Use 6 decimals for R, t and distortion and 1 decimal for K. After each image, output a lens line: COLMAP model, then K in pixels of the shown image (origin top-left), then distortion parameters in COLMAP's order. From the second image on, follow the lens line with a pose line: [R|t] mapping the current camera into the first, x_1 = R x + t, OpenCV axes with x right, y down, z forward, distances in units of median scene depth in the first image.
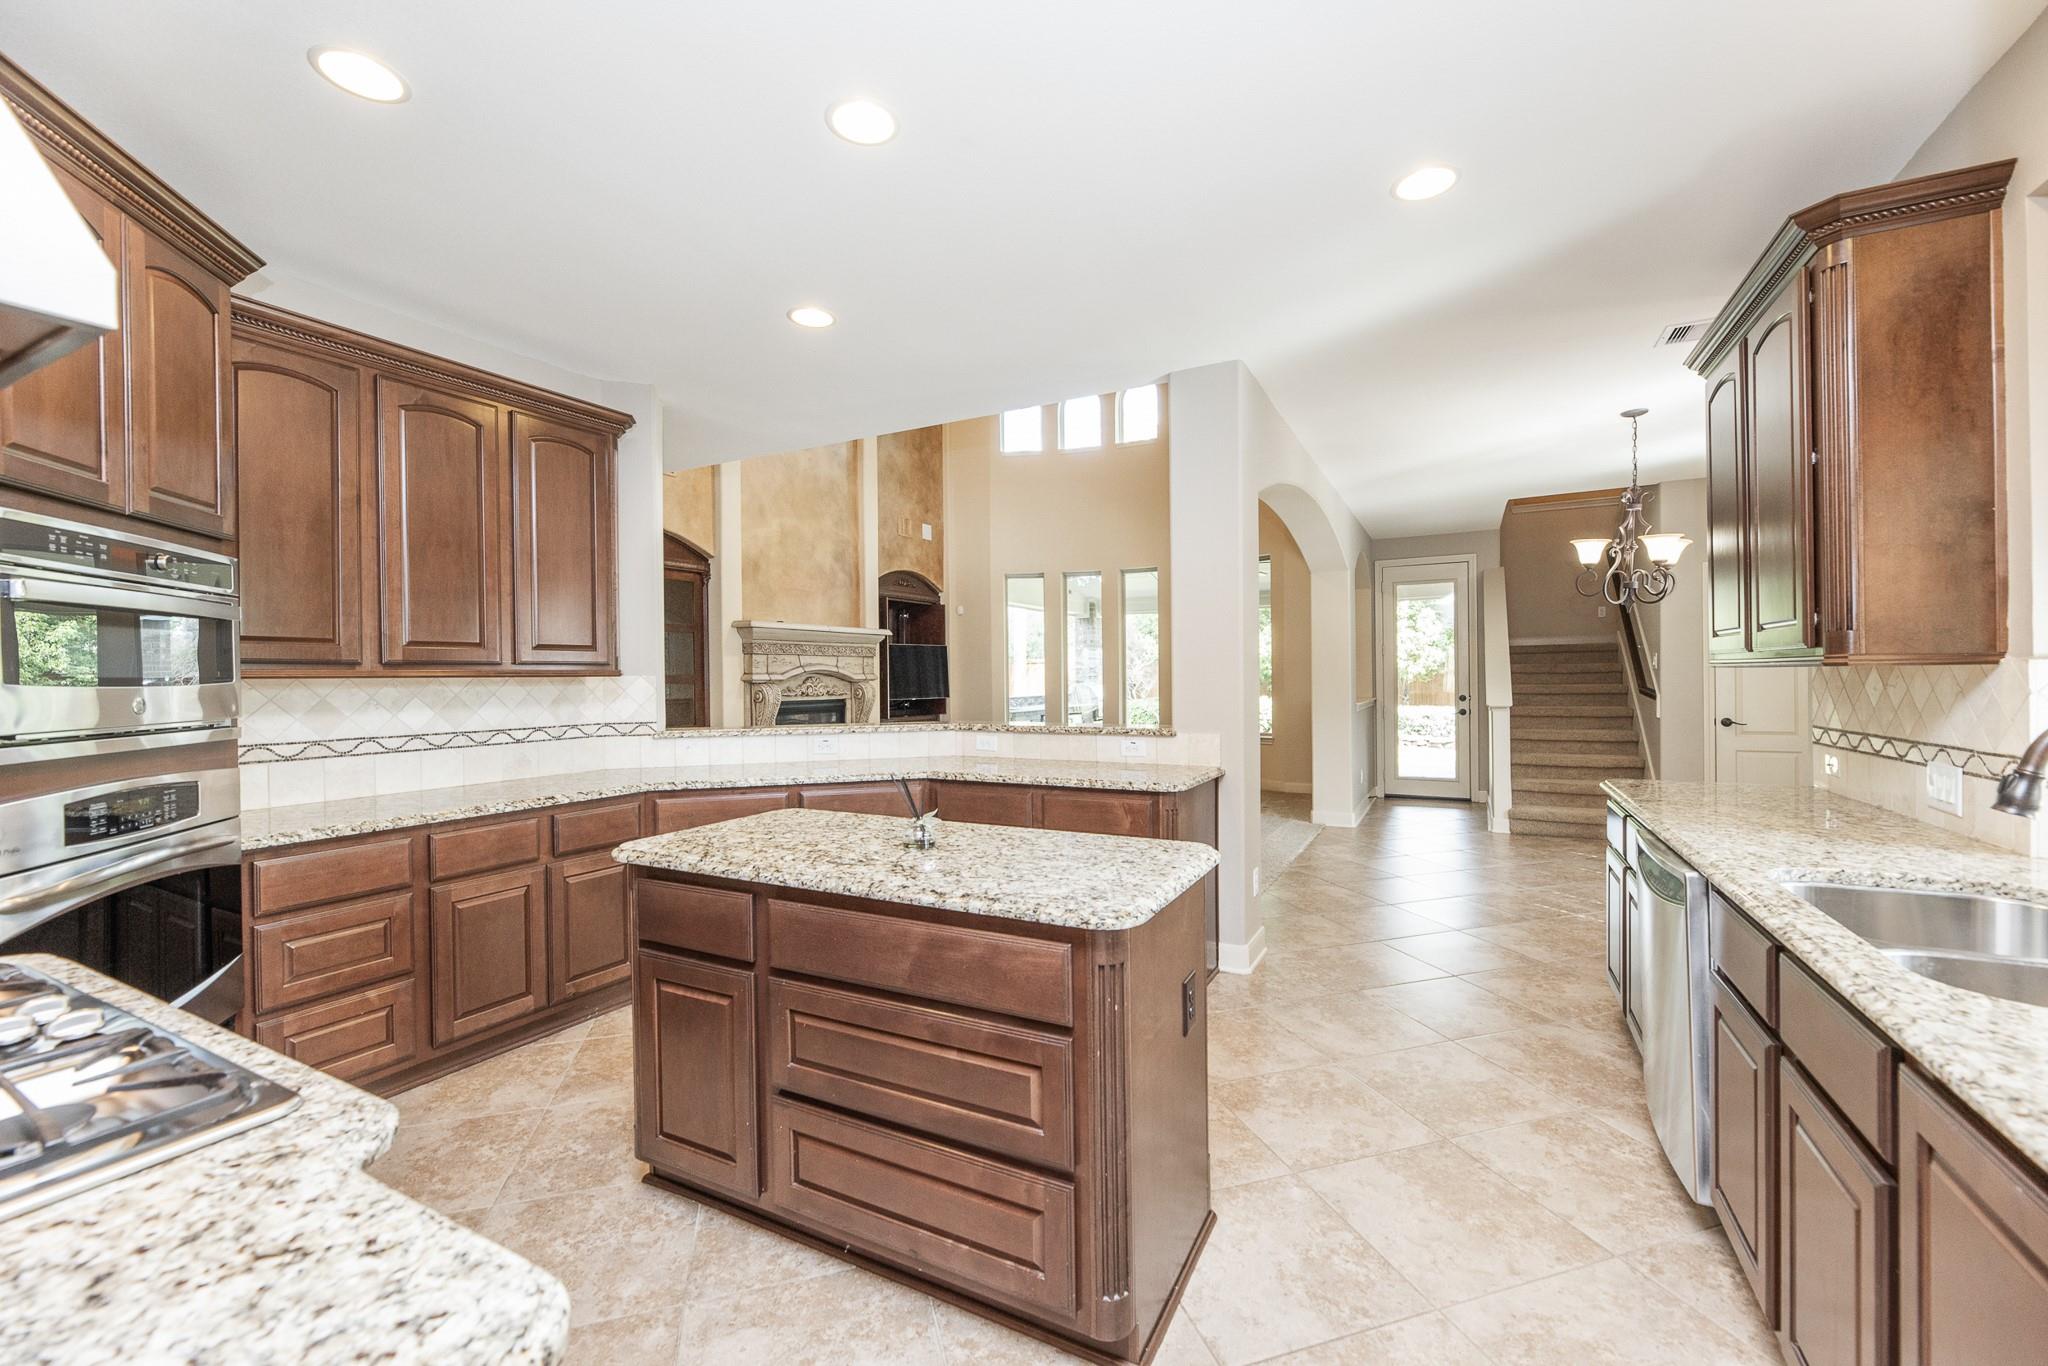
lens RADIAL K [[826.2, 0, 1038.0], [0, 826.2, 681.5], [0, 0, 1]] dist [-0.002499, -0.000355]
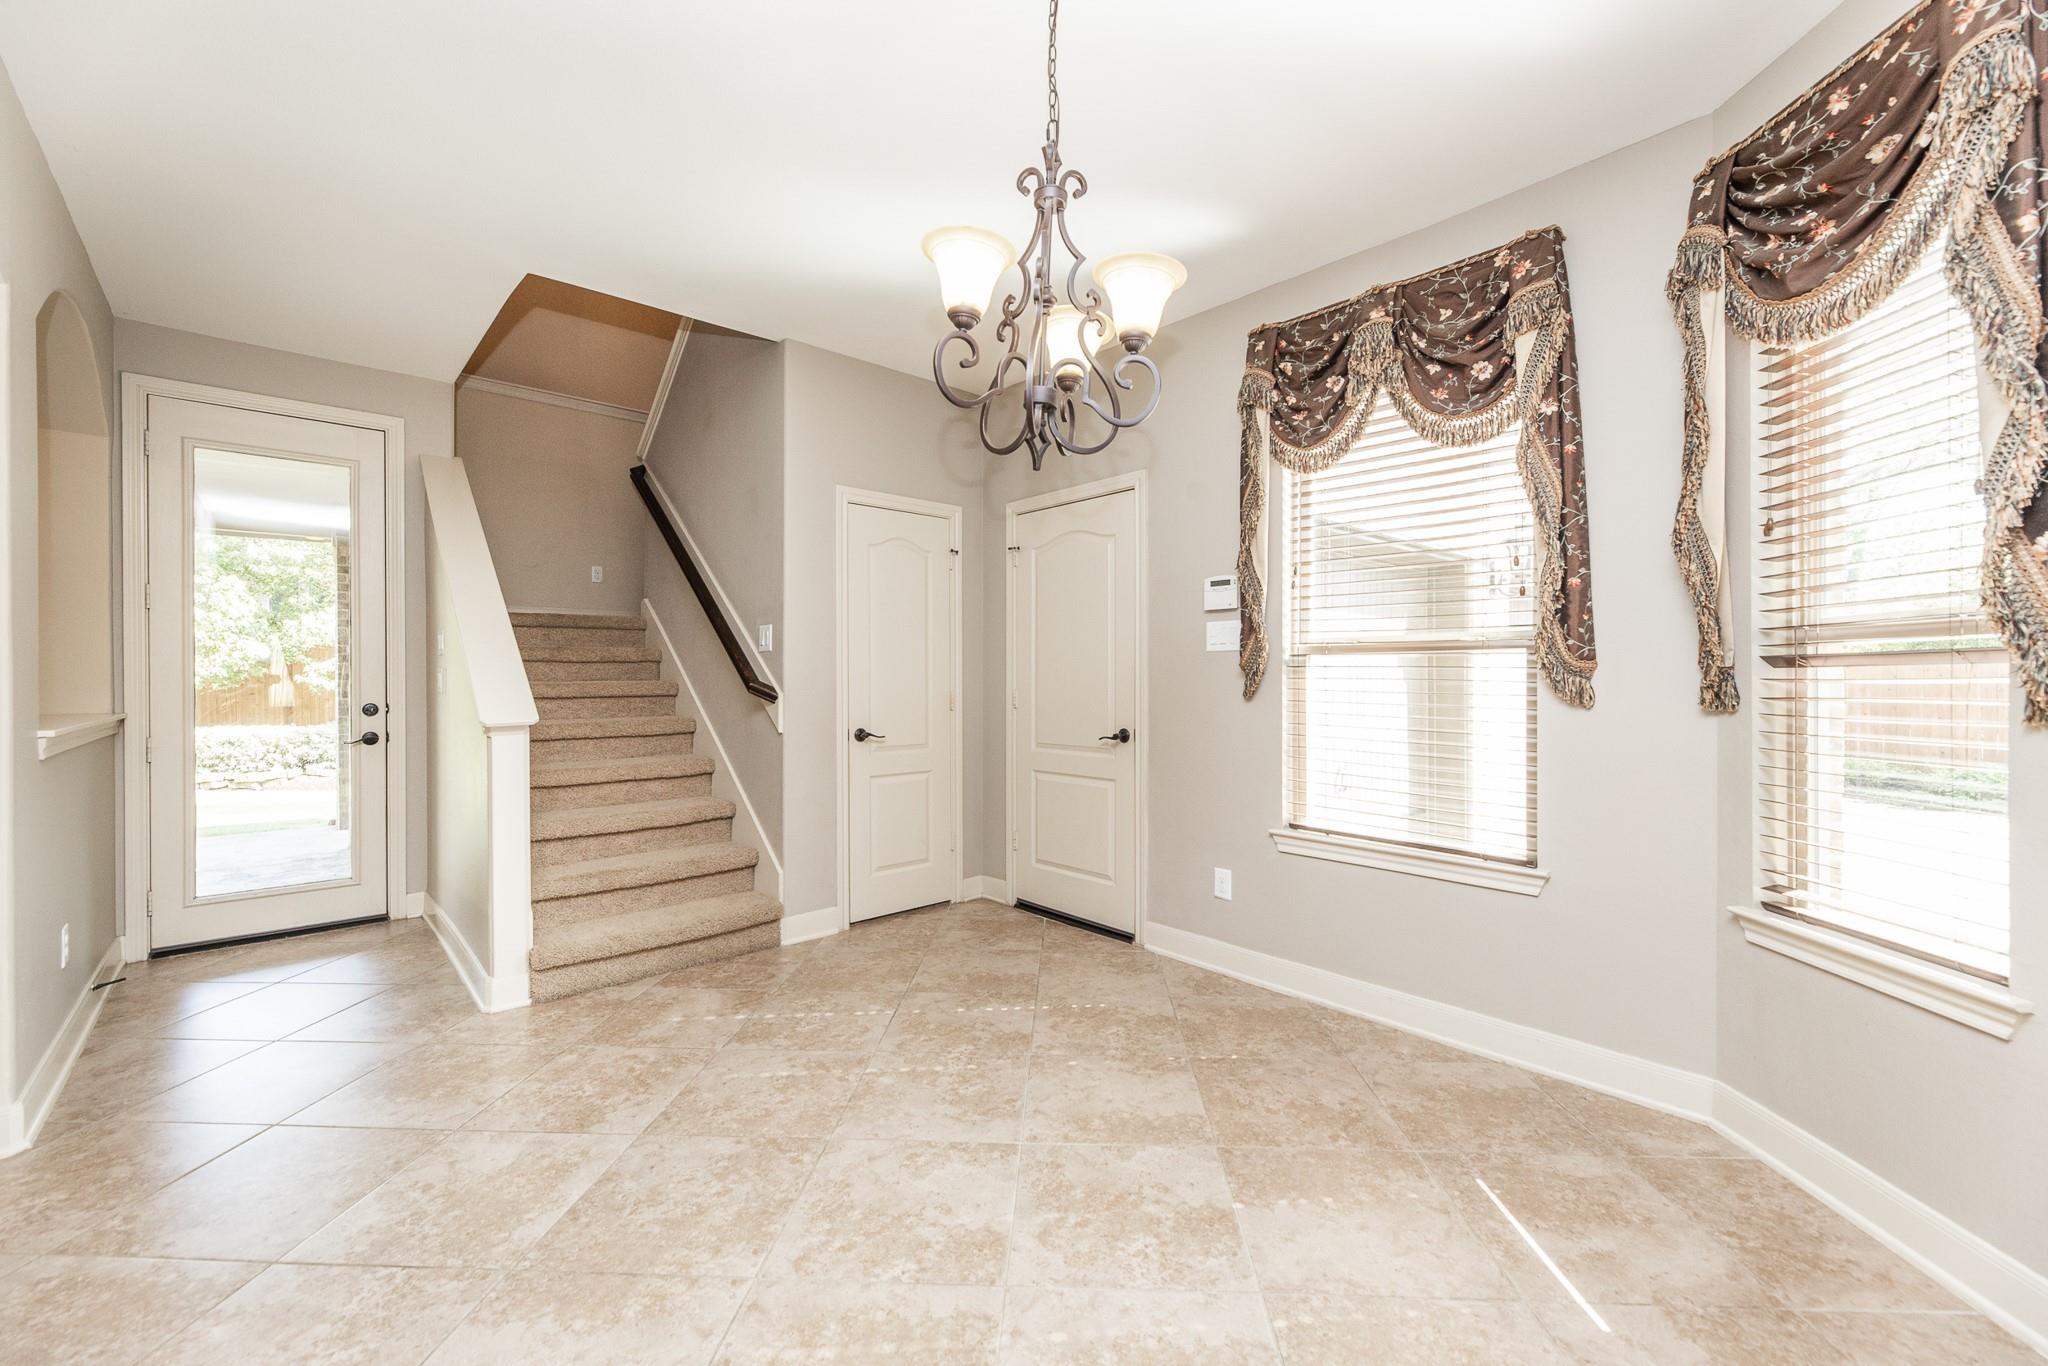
lens RADIAL K [[826.2, 0, 1038.0], [0, 826.2, 681.5], [0, 0, 1]] dist [-0.002499, -0.000355]
pose [[0.335927, 0.009650, 0.941839, 0.207473], [0.003763, 0.999926, -0.011588, 0.011875], [-0.941880, 0.007437, 0.335866, 0.510823]]
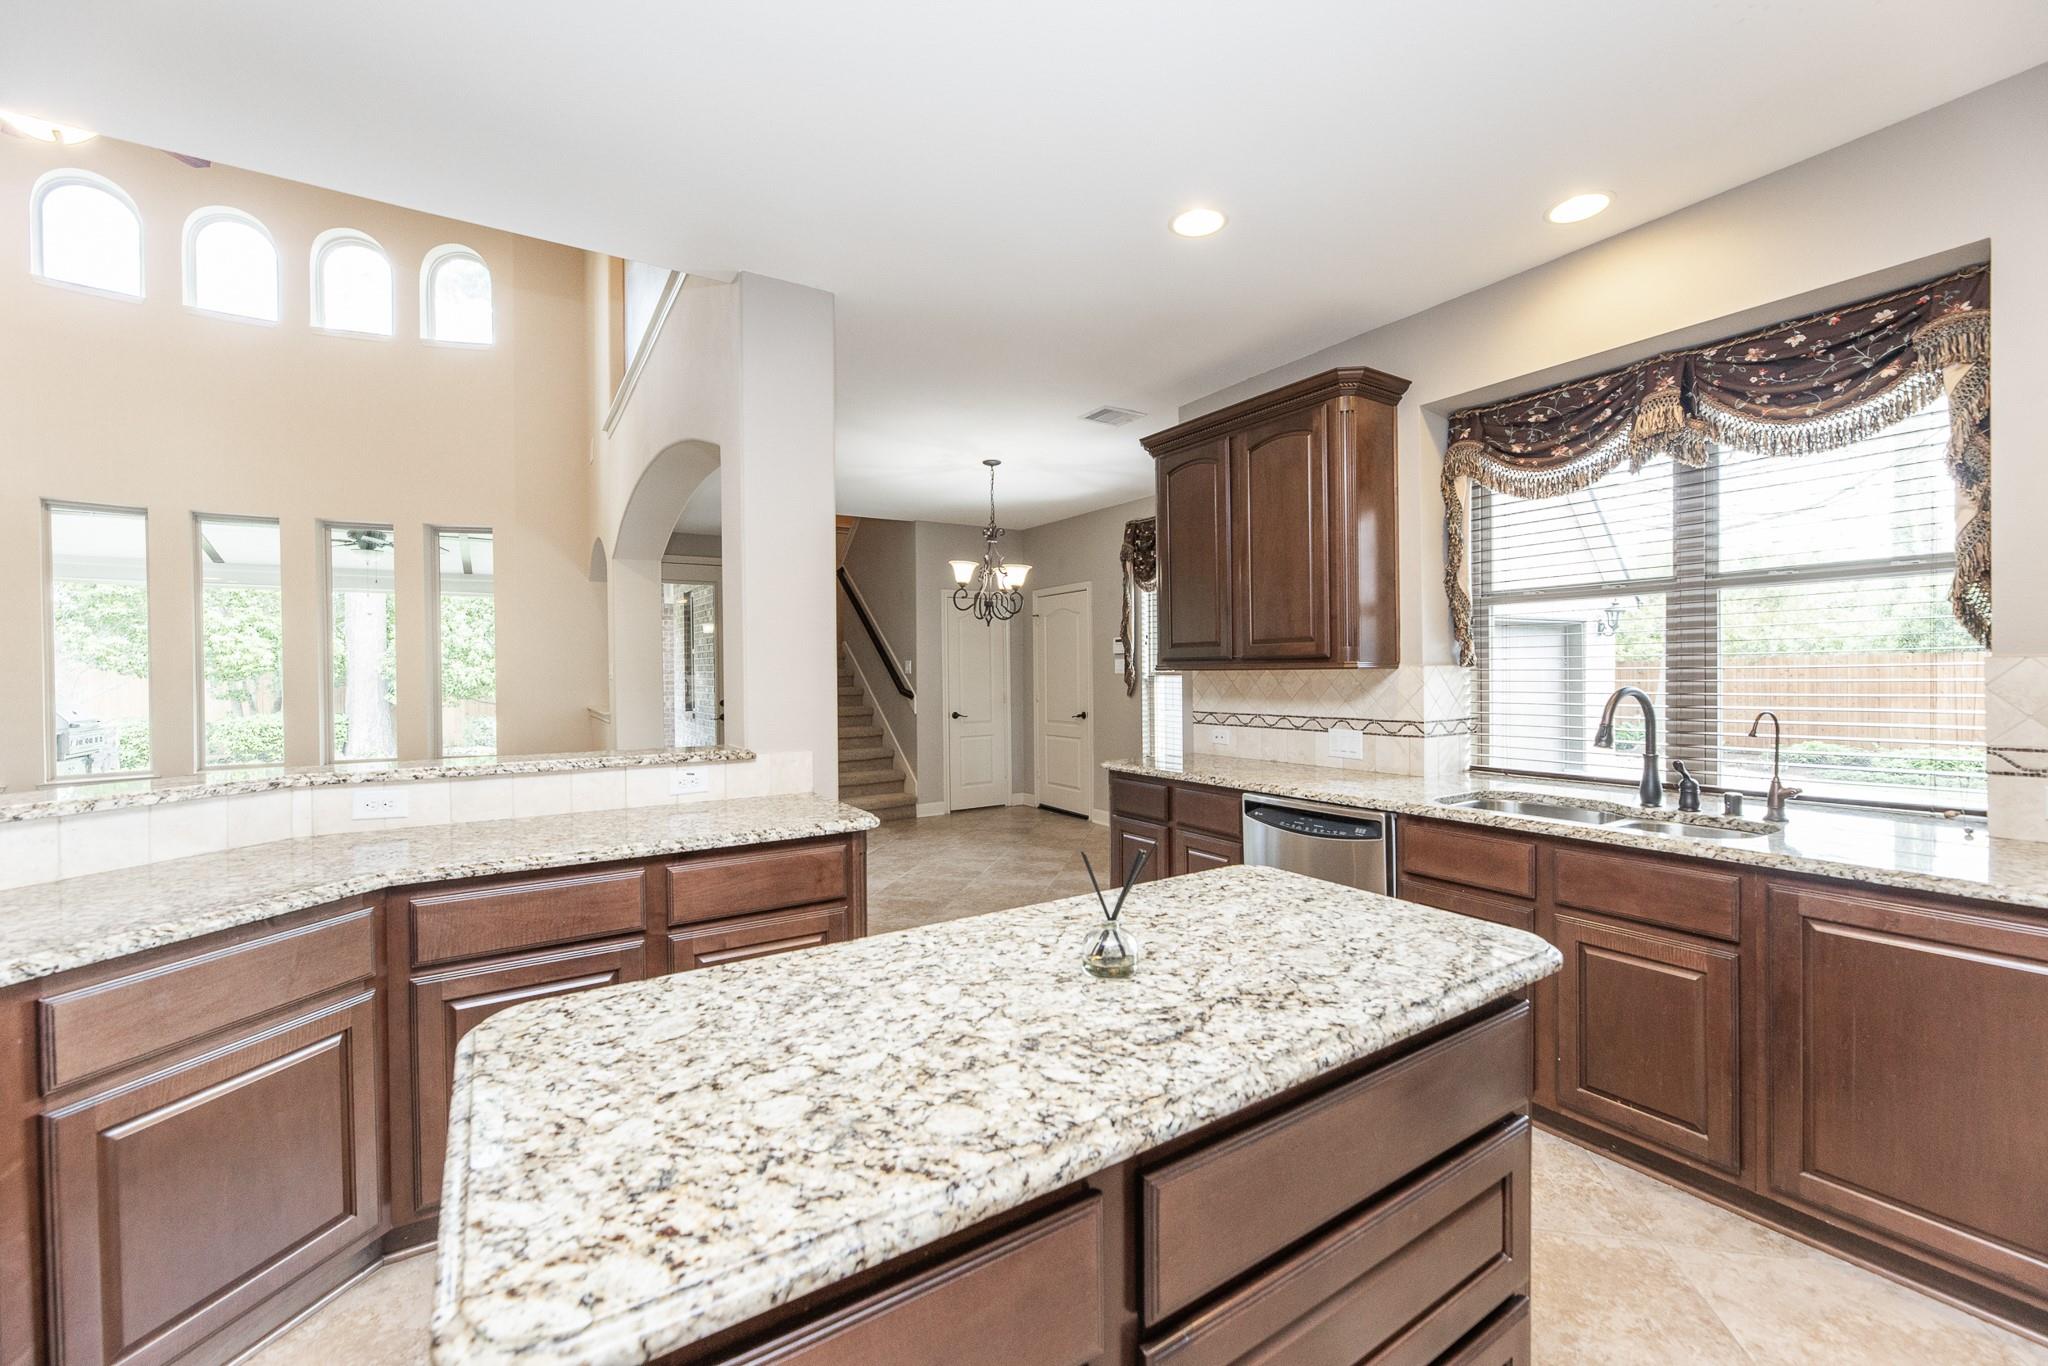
lens RADIAL K [[826.2, 0, 1038.0], [0, 826.2, 681.5], [0, 0, 1]] dist [-0.002499, -0.000355]
pose [[0.489584, -0.003871, 0.871948, -0.179171], [0.010433, 0.999945, -0.001419, -0.000160], [-0.871894, 0.009792, 0.489597, 0.201589]]
